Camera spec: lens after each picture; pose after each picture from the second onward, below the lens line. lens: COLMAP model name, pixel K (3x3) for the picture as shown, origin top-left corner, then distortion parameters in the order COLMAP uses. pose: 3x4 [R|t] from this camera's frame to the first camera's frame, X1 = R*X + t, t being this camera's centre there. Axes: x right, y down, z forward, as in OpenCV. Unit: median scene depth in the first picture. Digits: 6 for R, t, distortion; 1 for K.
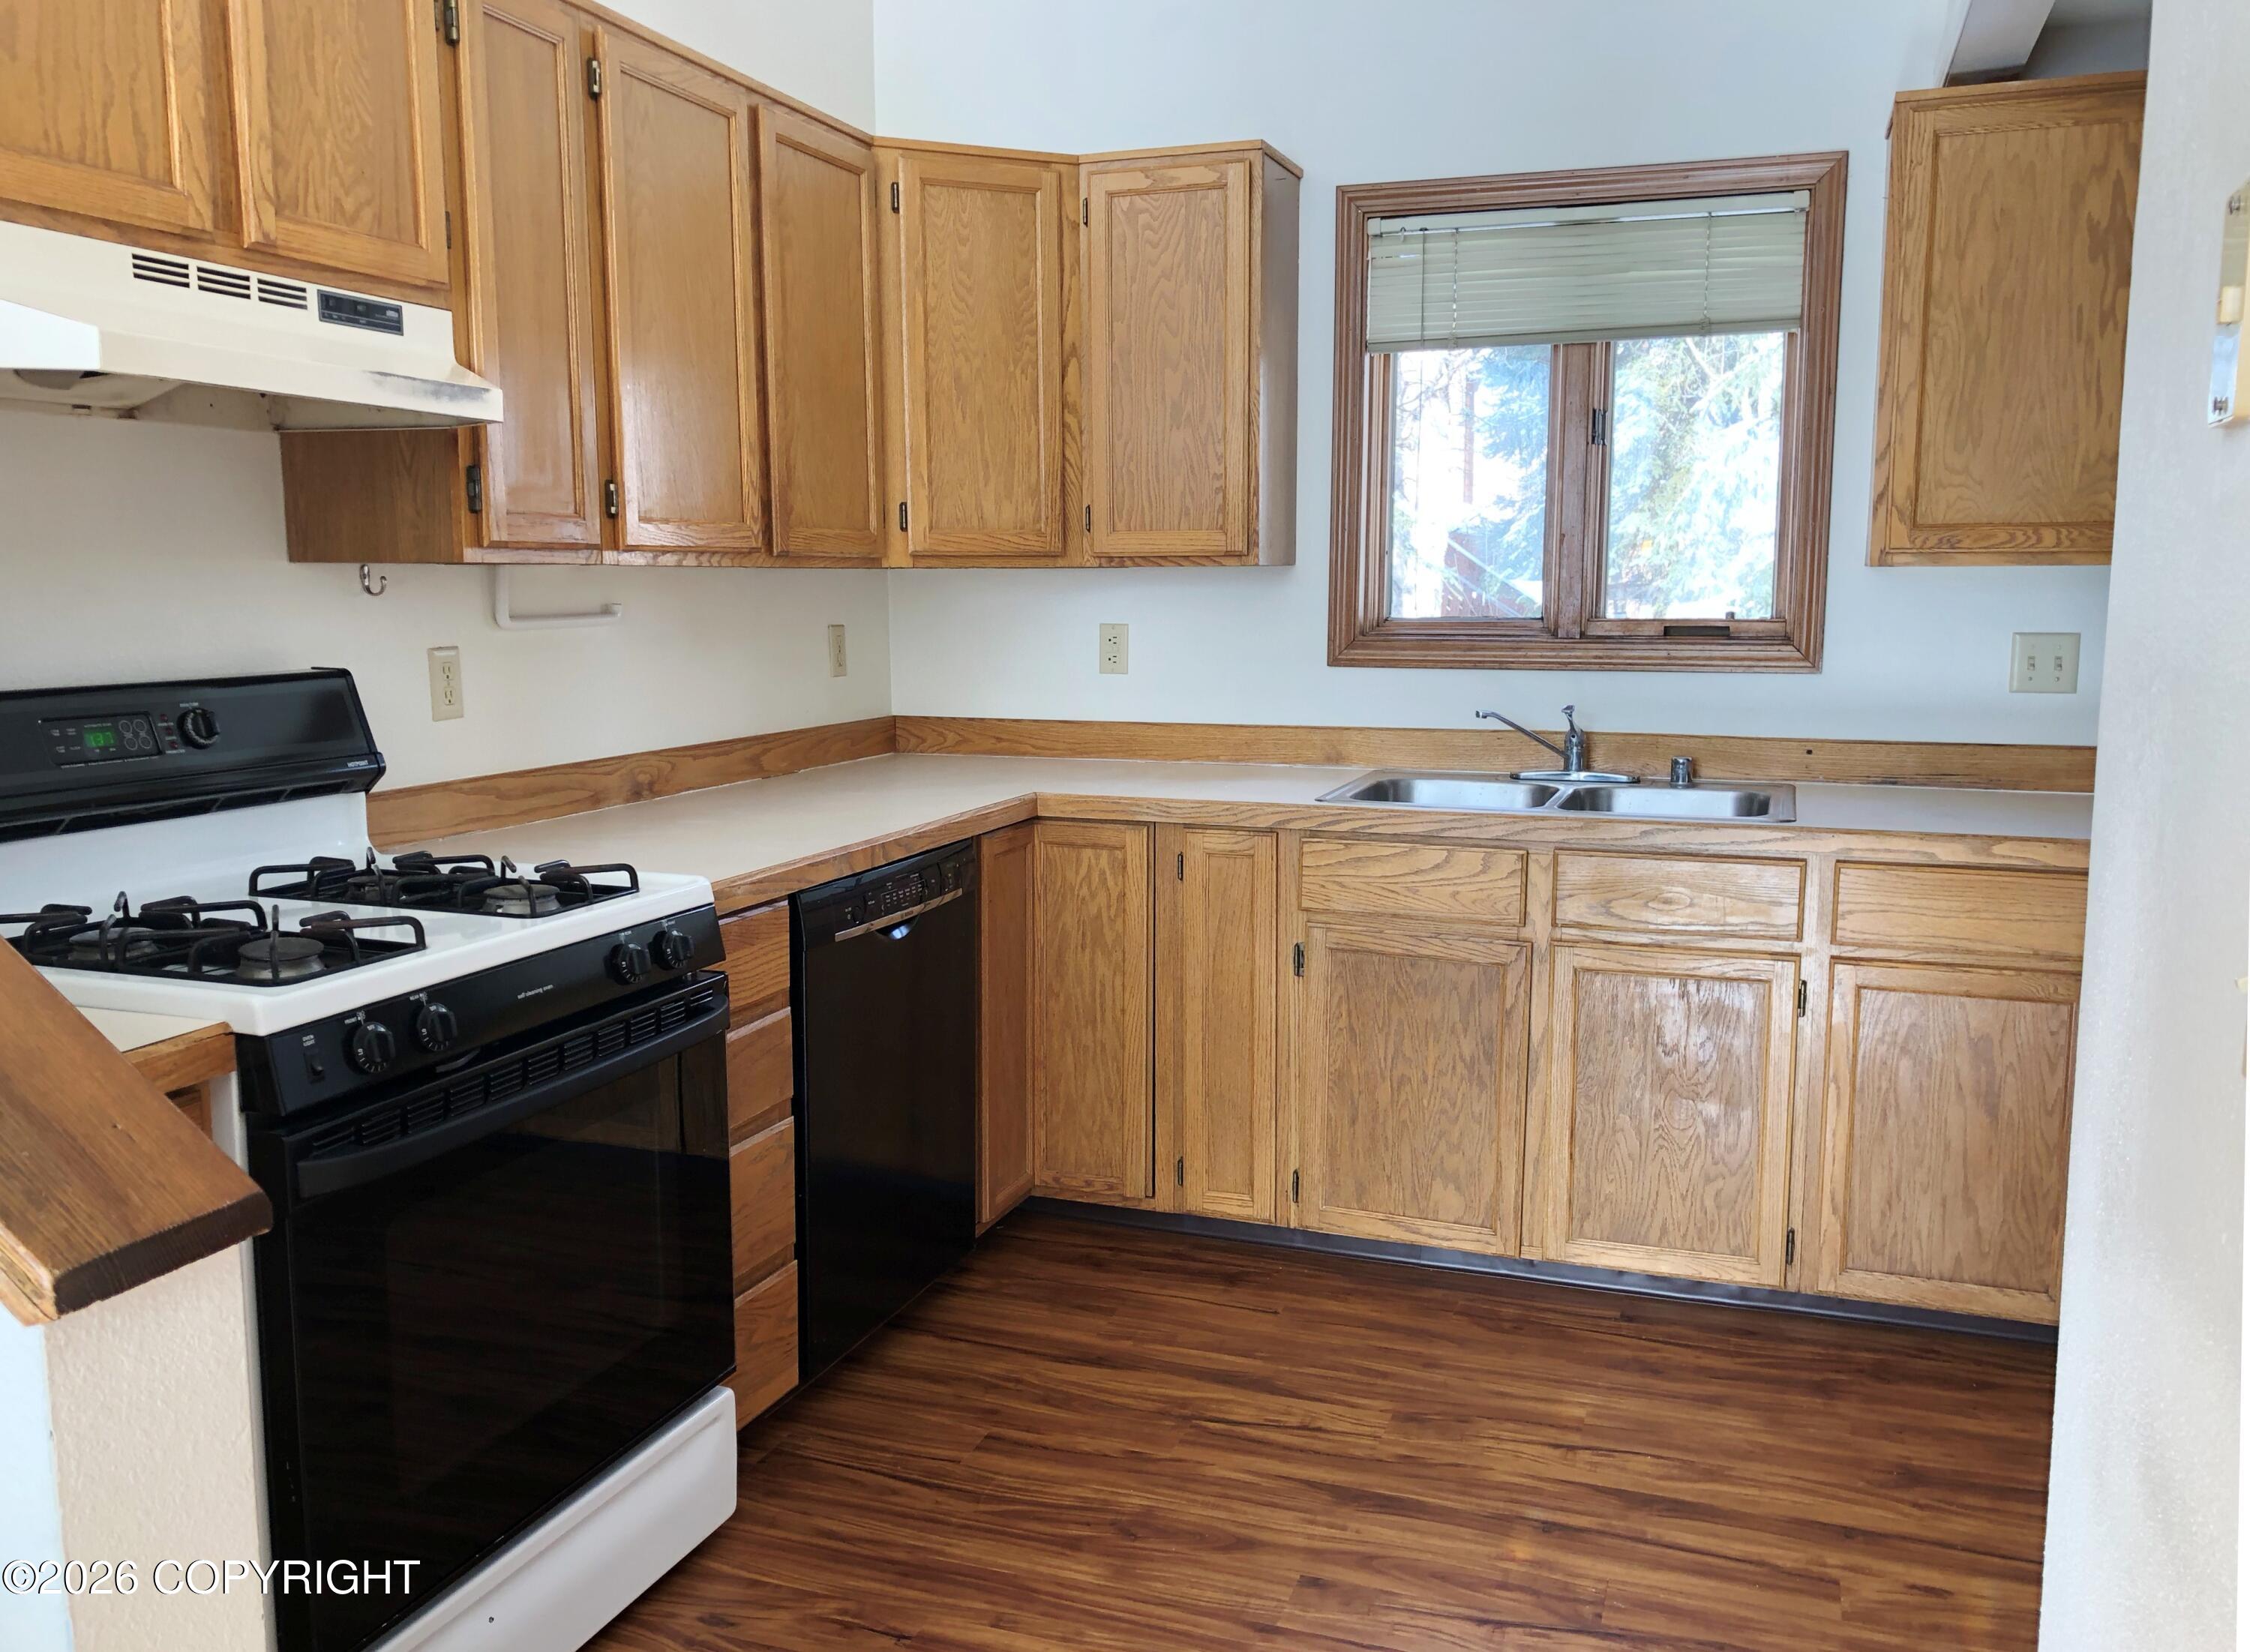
lens RADIAL K [[1853.1, 0, 1138.2], [0, 1853.1, 826.4], [0, 0, 1]] dist [-0.009951, 0.010117]
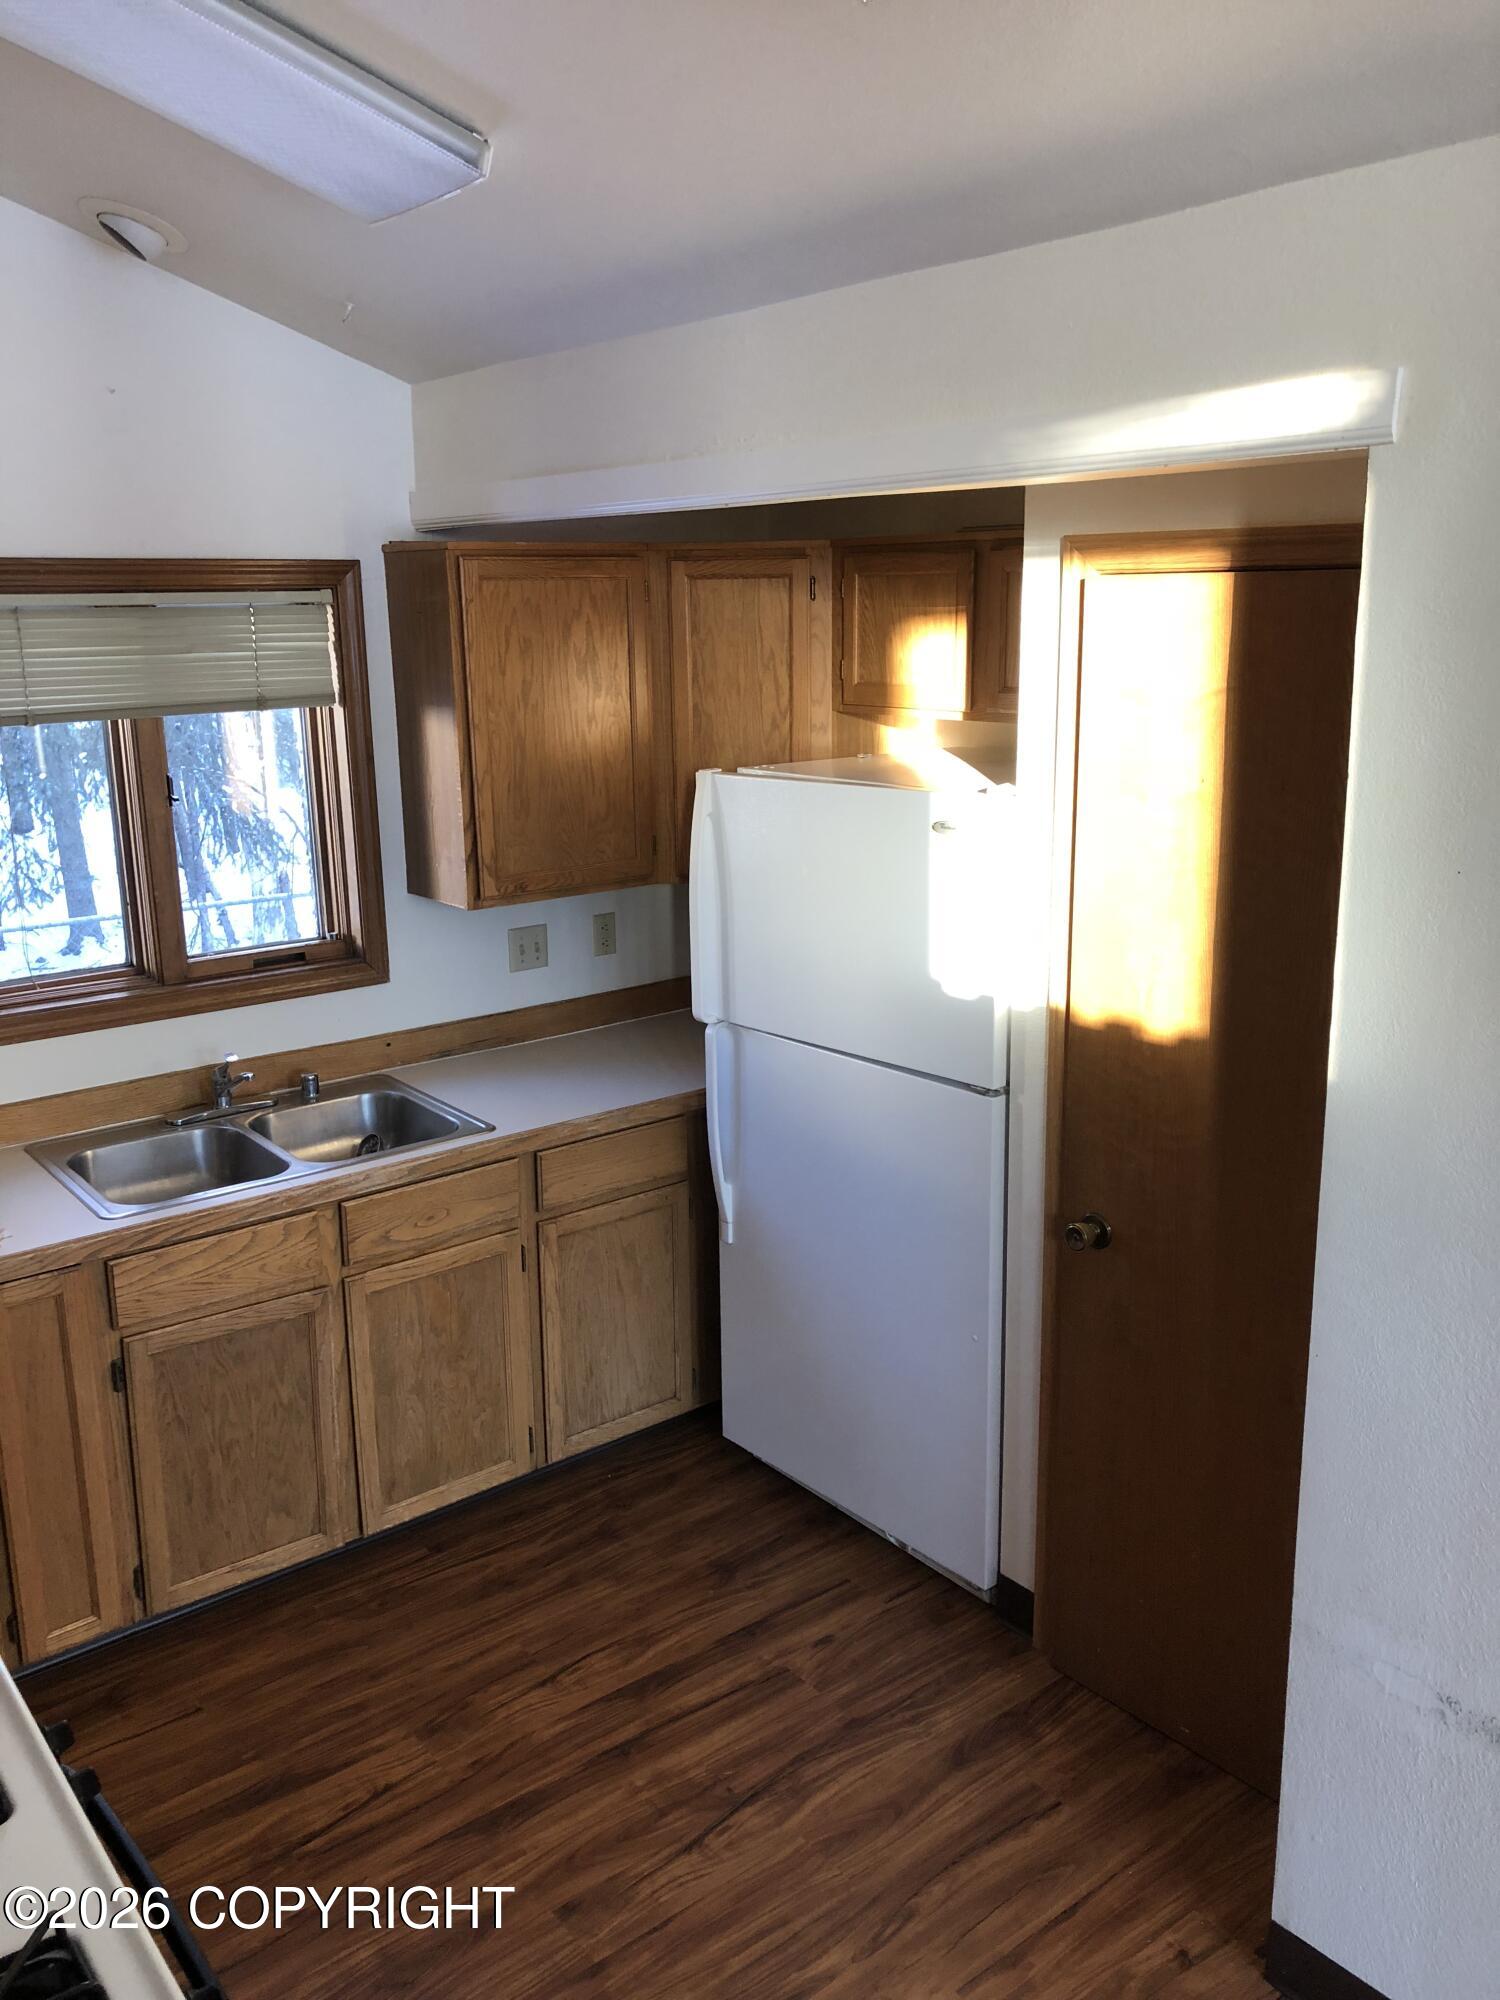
lens RADIAL K [[1630.7, 0, 749.8], [0, 1630.7, 995.1], [0, 0, 1]] dist [0.041750, -0.000774]
pose [[0.536561, -0.205647, 0.818420, -0.448542], [0.128288, 0.978457, 0.161753, -0.248452], [-0.834053, 0.018202, 0.551384, 0.223545]]
